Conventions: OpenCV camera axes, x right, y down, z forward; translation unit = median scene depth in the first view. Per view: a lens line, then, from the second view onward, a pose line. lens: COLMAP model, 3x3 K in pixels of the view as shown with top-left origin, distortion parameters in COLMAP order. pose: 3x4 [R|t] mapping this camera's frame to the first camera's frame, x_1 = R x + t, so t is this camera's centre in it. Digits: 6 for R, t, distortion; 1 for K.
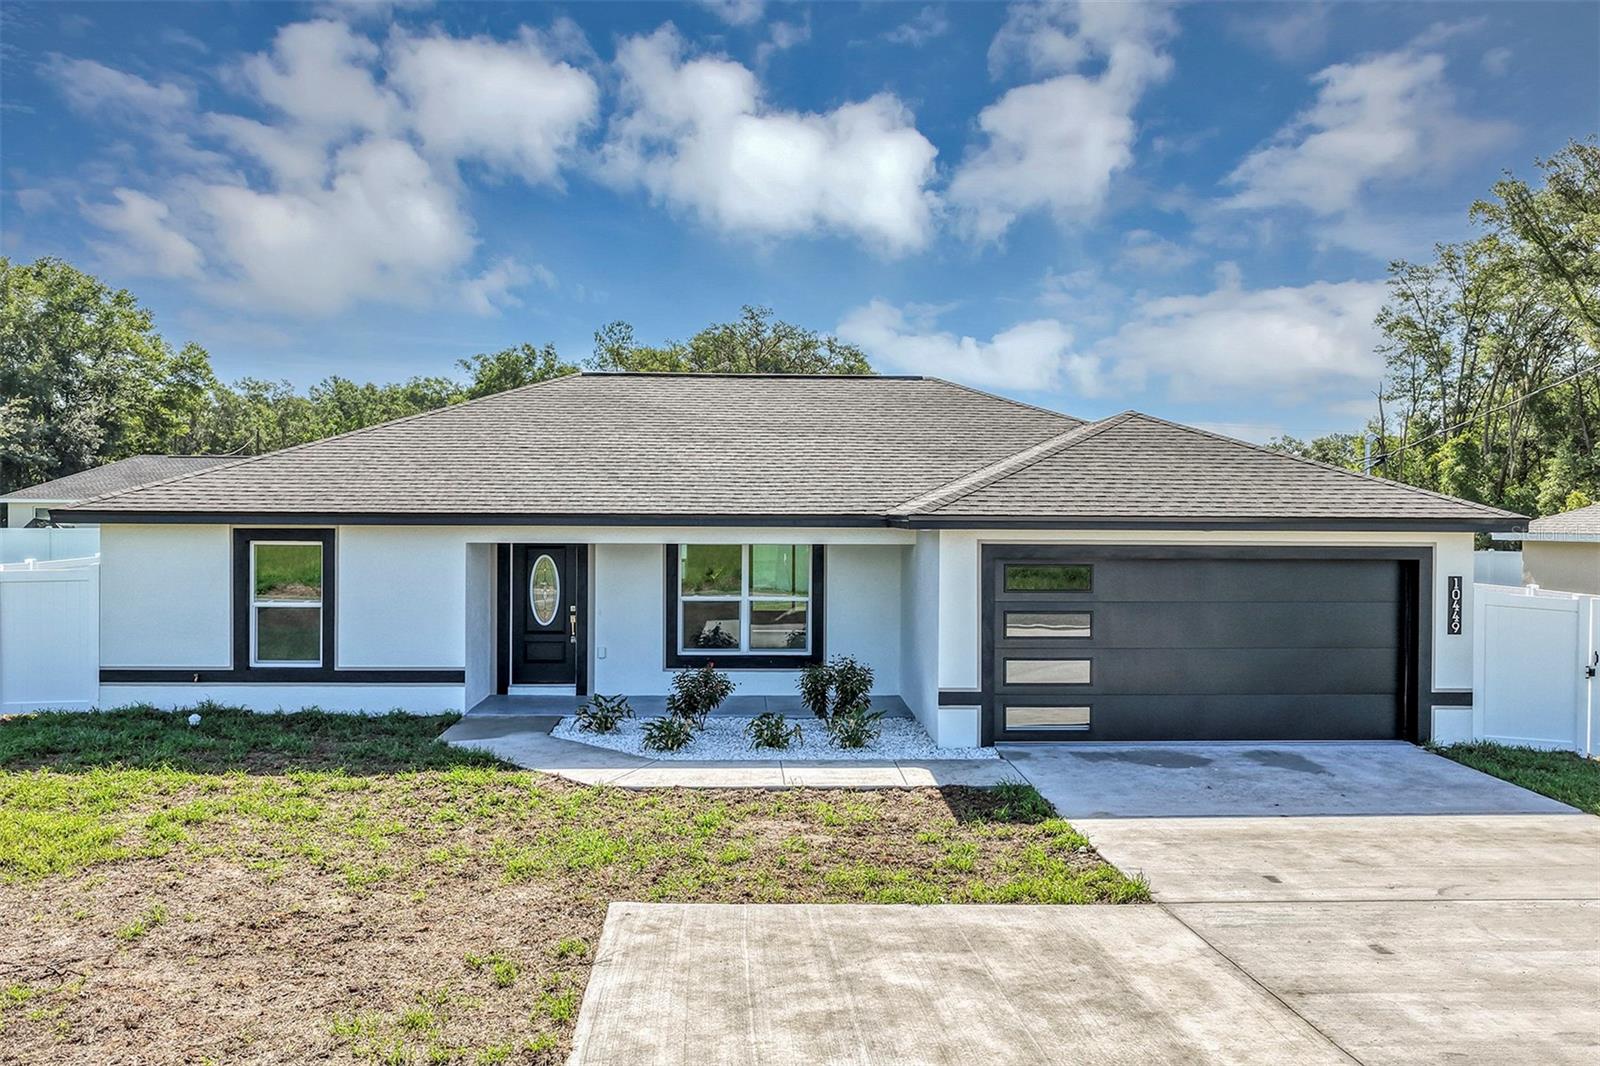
lens RADIAL K [[1336.7, 0, 800.0], [0, 1336.7, 533.0], [0, 0, 1]] dist [-0.018851, 0.047517]
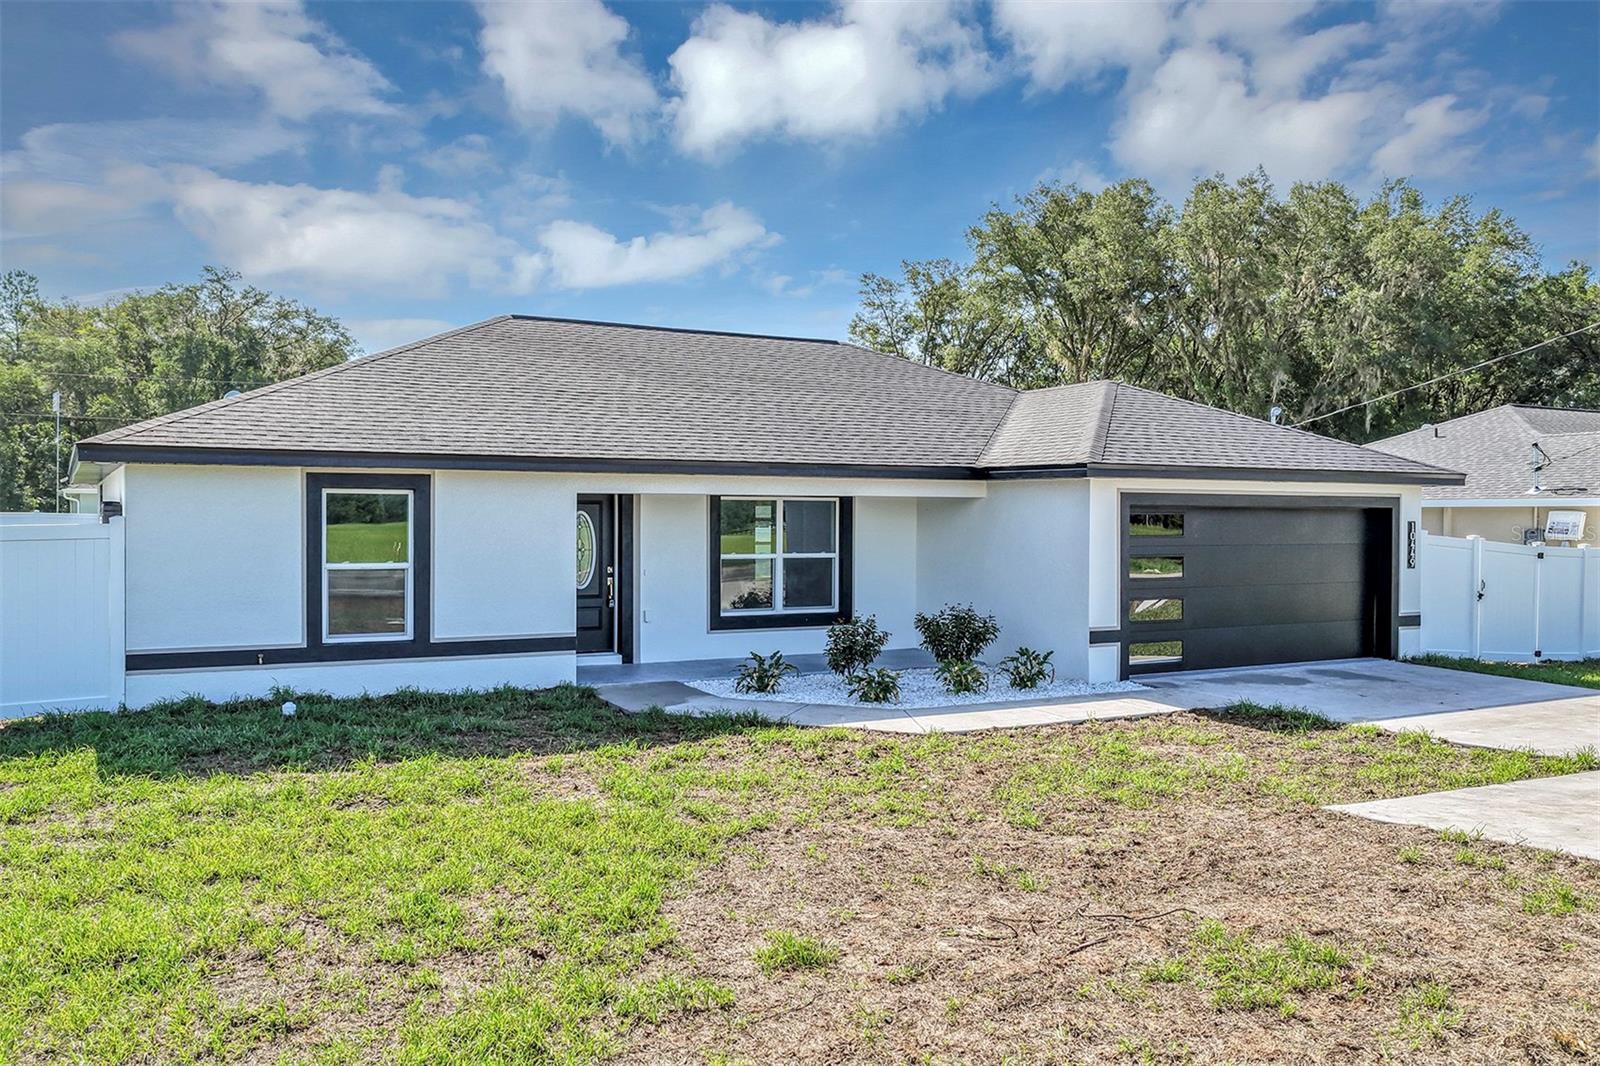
lens RADIAL K [[1336.7, 0, 800.0], [0, 1336.7, 533.0], [0, 0, 1]] dist [-0.018851, 0.047517]
pose [[0.891691, -0.007608, 0.452581, -0.565327], [0.005597, 0.999968, 0.005782, 0.032647], [-0.452610, -0.002623, 0.891705, 0.153390]]
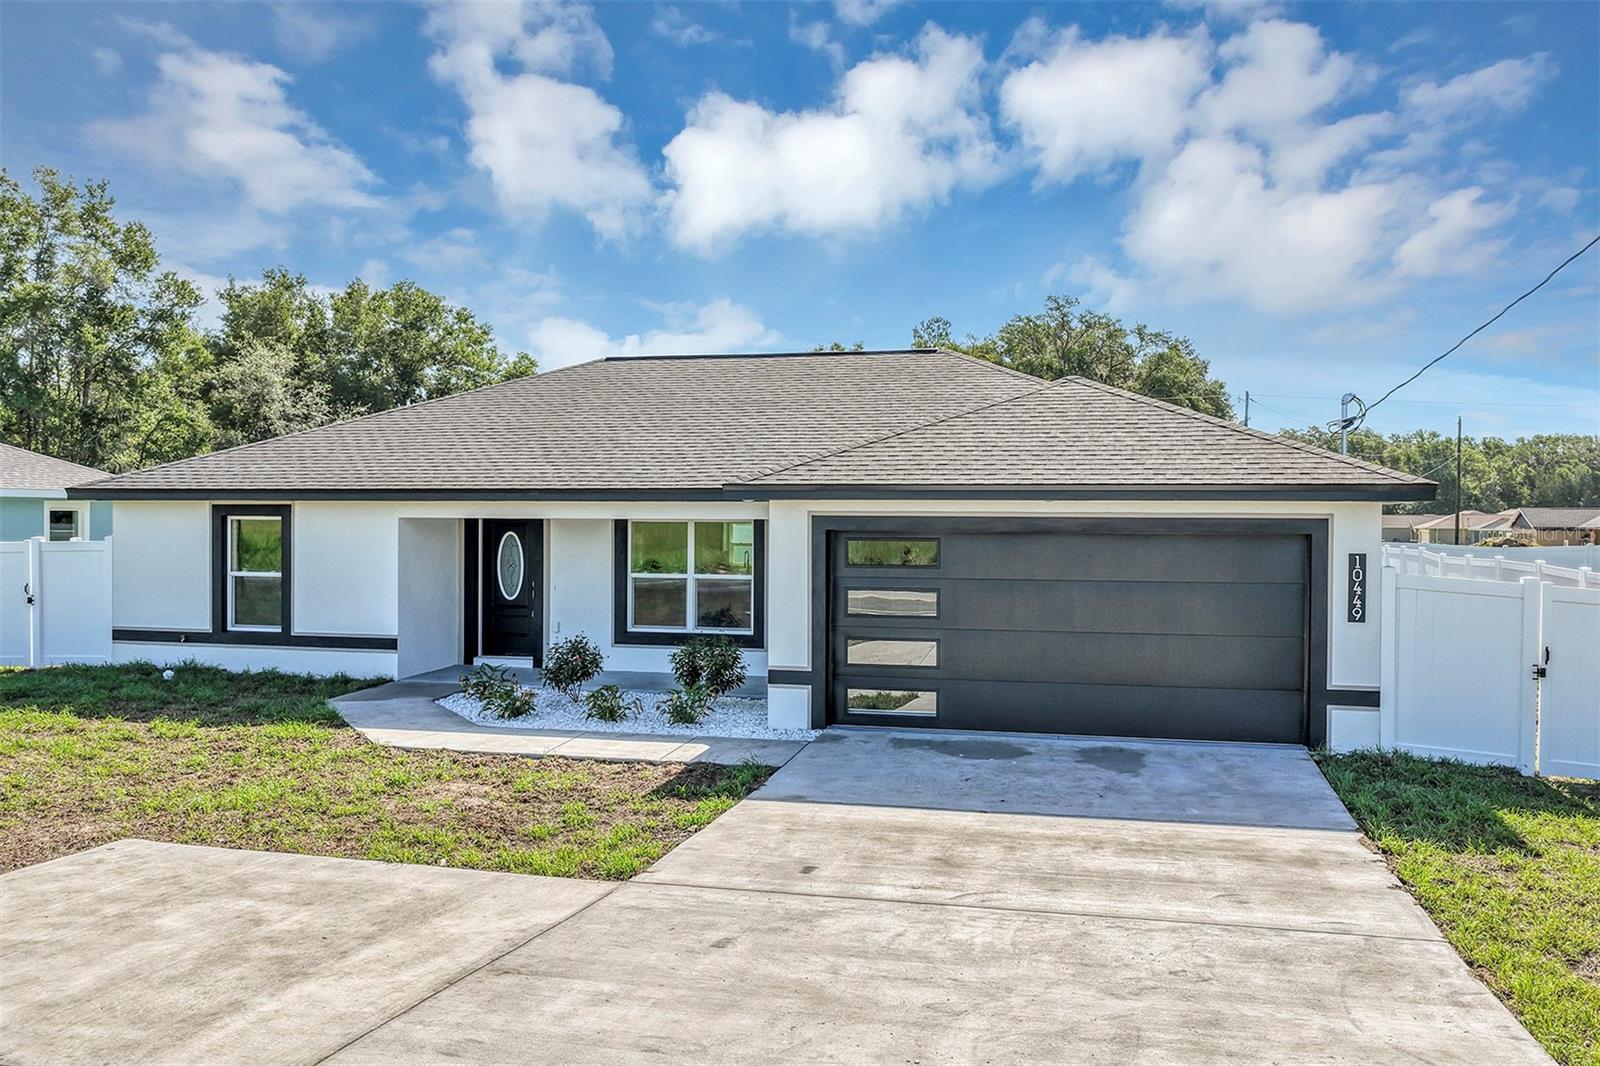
lens RADIAL K [[1336.7, 0, 800.0], [0, 1336.7, 533.0], [0, 0, 1]] dist [-0.018851, 0.047517]
pose [[0.957832, 0.002943, -0.287313, 0.390298], [-0.003009, 0.999995, 0.000212, 0.019937], [0.287313, 0.000662, 0.957837, 0.084592]]
